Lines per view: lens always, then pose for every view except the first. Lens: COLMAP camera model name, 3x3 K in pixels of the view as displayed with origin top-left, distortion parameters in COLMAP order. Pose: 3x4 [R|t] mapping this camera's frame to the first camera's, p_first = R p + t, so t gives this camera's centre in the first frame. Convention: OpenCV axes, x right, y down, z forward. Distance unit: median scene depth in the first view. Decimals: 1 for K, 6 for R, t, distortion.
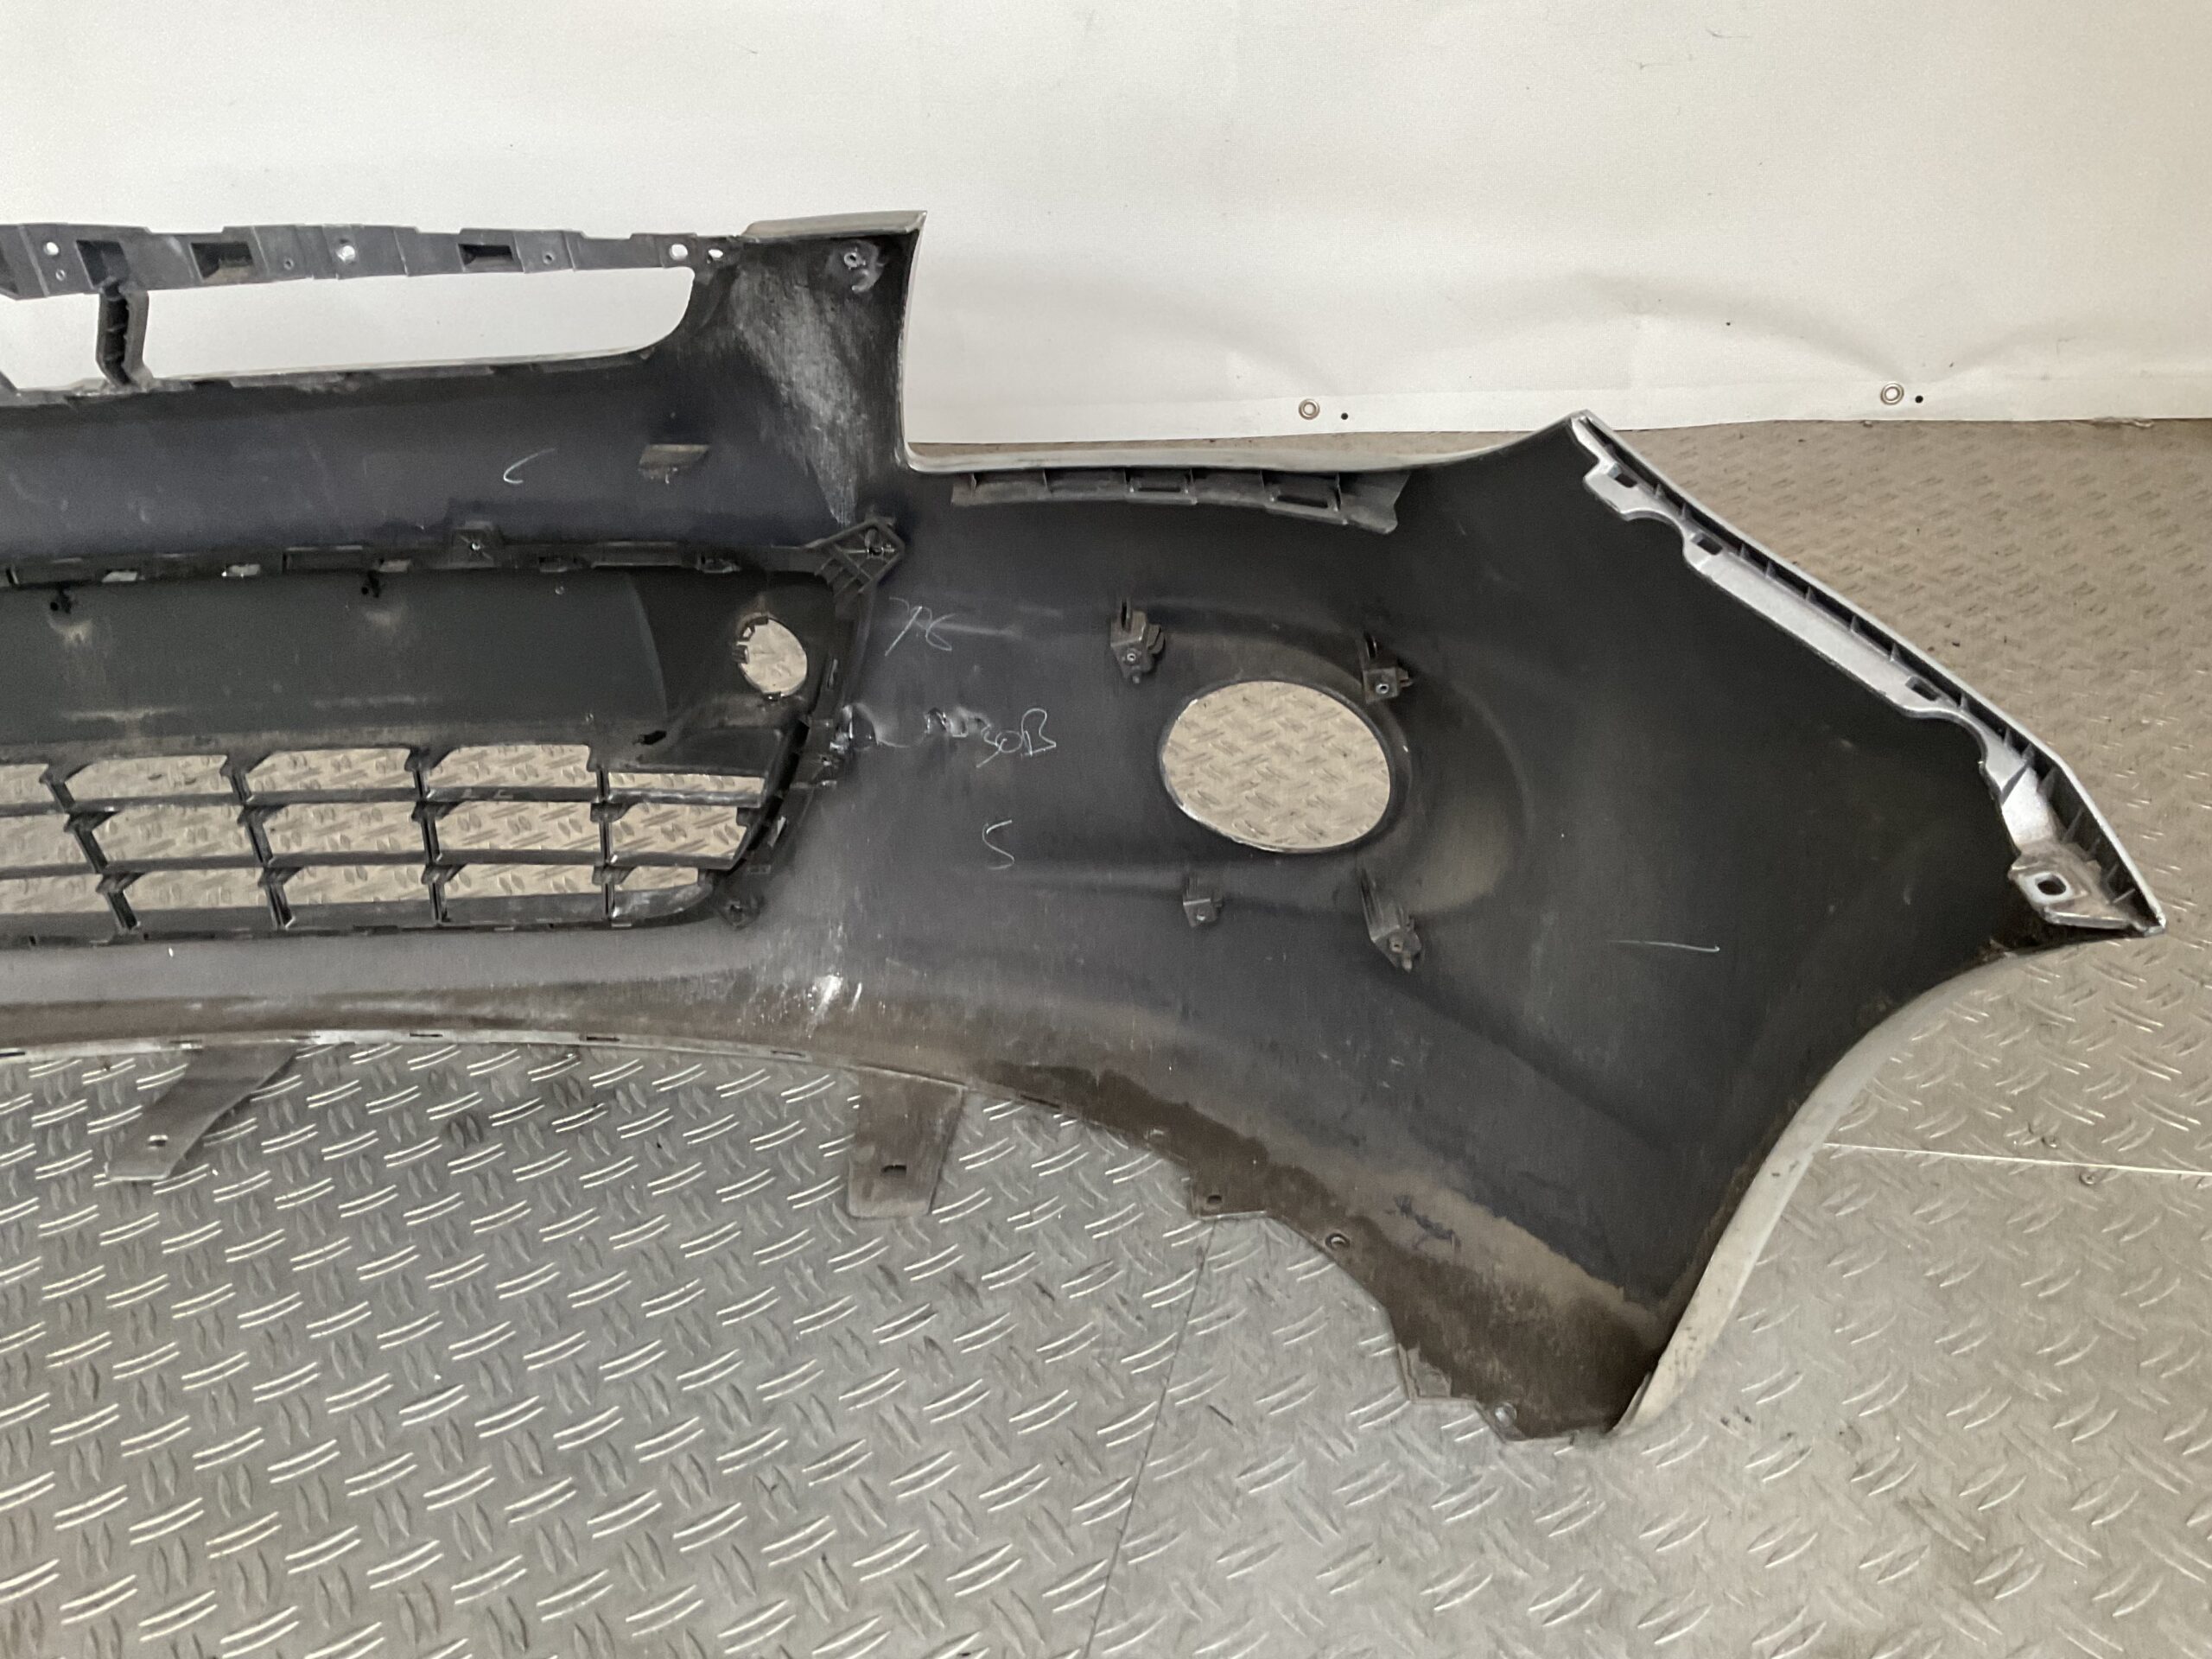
lens RADIAL K [[1824.6, 0, 1106.0], [0, 1824.6, 829.5], [0, 0, 1]] dist [0.131702, -0.263270]
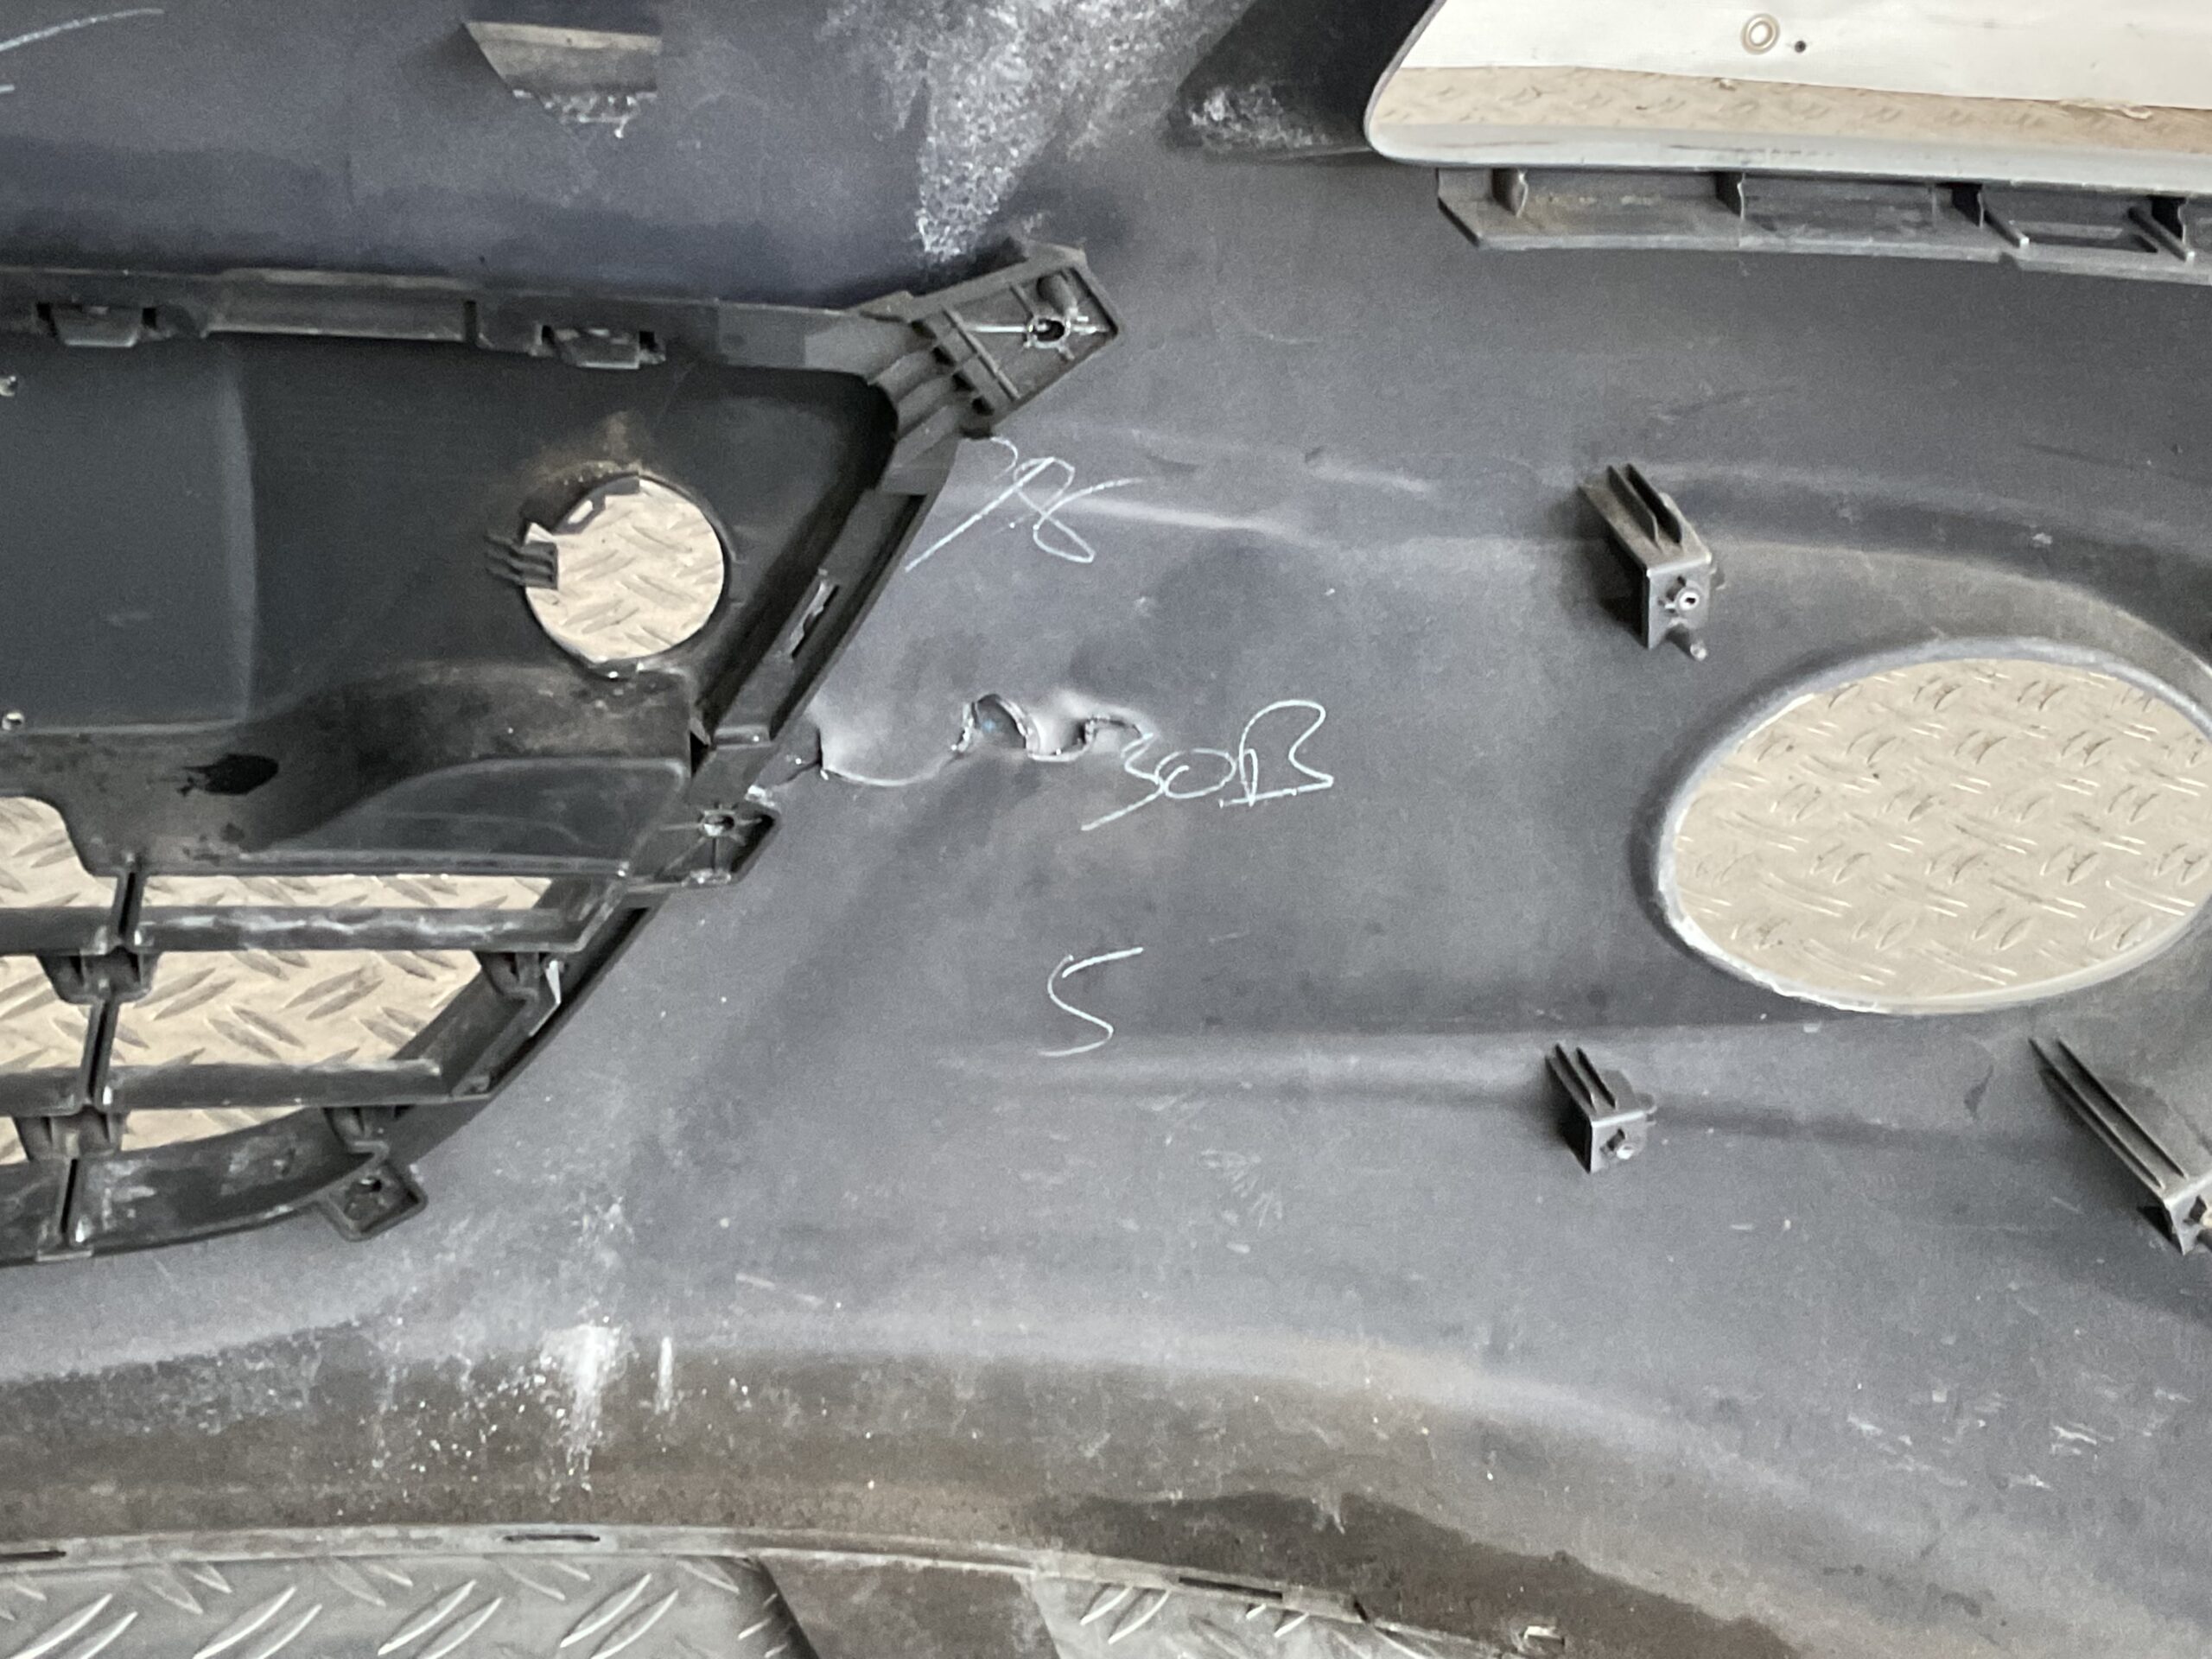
lens RADIAL K [[3249.9, 0, 1106.0], [0, 3249.9, 829.5], [0, 0, 1]] dist [0.124480, -0.106582]
pose [[0.888783, -0.037450, 0.456796, -0.410814], [0.019202, 0.998824, 0.044527, -0.067399], [-0.457926, -0.030804, 0.888457, 0.322523]]
